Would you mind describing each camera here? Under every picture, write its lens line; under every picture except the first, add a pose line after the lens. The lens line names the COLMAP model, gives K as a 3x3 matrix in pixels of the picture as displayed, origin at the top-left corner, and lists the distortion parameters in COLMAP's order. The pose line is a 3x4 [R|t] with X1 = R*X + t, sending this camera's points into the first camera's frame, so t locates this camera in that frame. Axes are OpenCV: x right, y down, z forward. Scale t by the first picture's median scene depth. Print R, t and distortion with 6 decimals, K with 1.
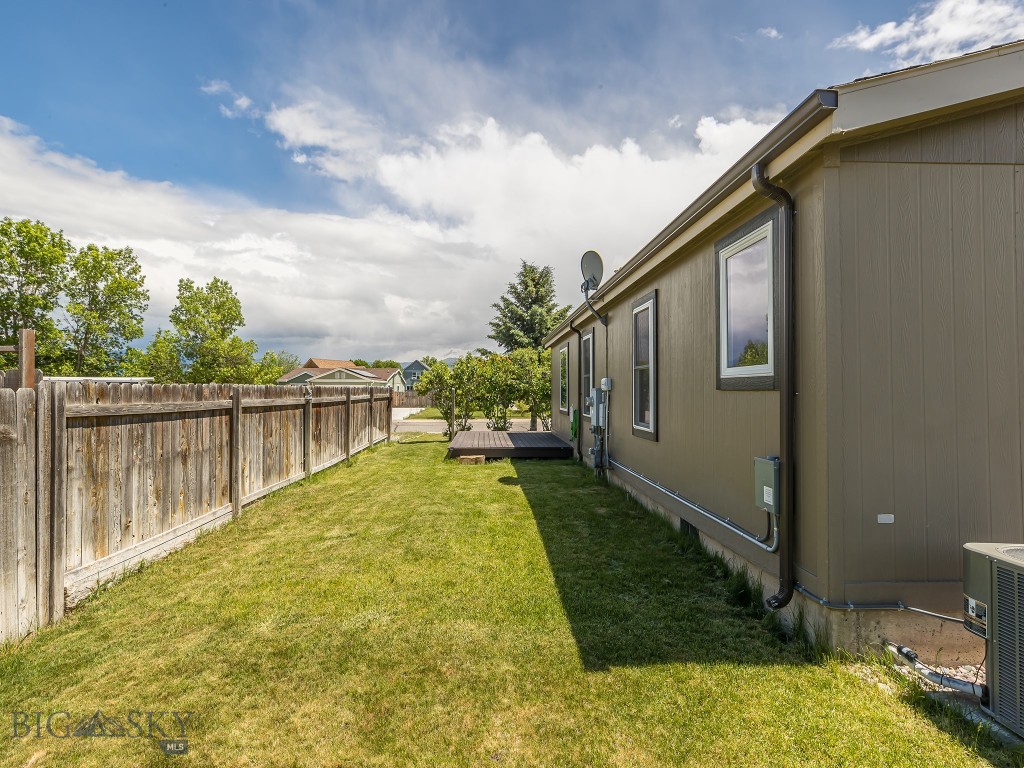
lens RADIAL K [[464.7, 0, 480.9], [0, 464.7, 380.6], [0, 0, 1]] dist [-0.001396, 0.000300]
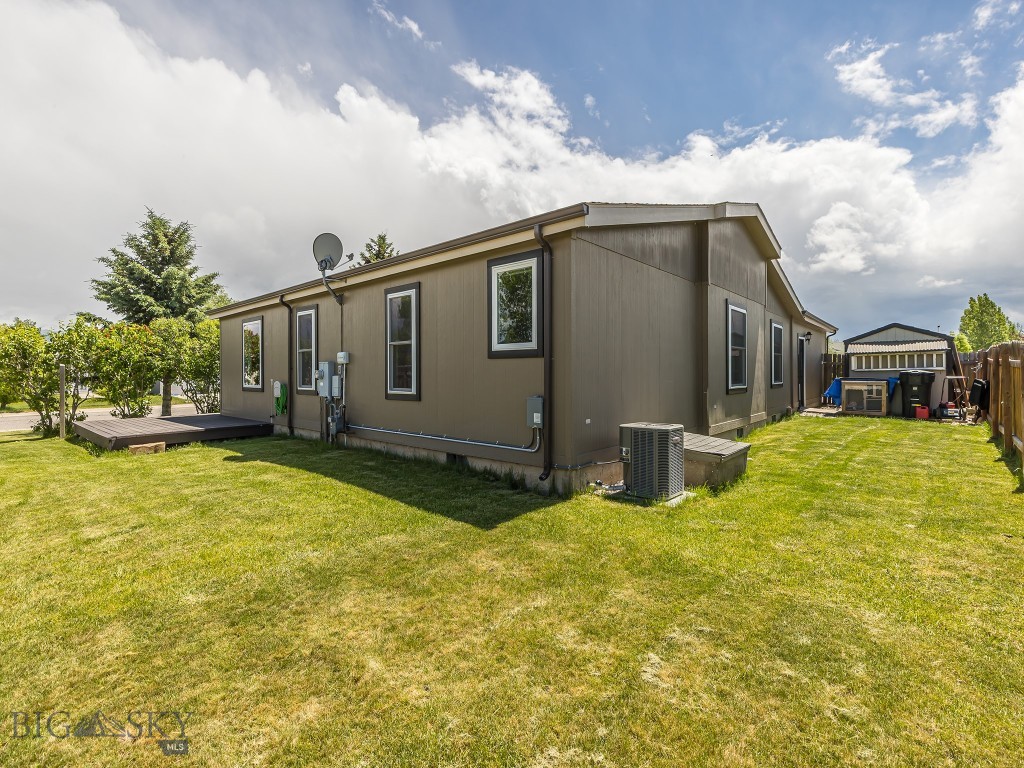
lens RADIAL K [[468.5, 0, 499.0], [0, 468.5, 373.0], [0, 0, 1]] dist [0.001245, 0.000968]
pose [[0.689305, -0.003707, 0.724461, -0.477497], [-0.012846, 0.999767, 0.017338, 0.033138], [-0.724357, -0.021258, 0.689097, -0.061283]]
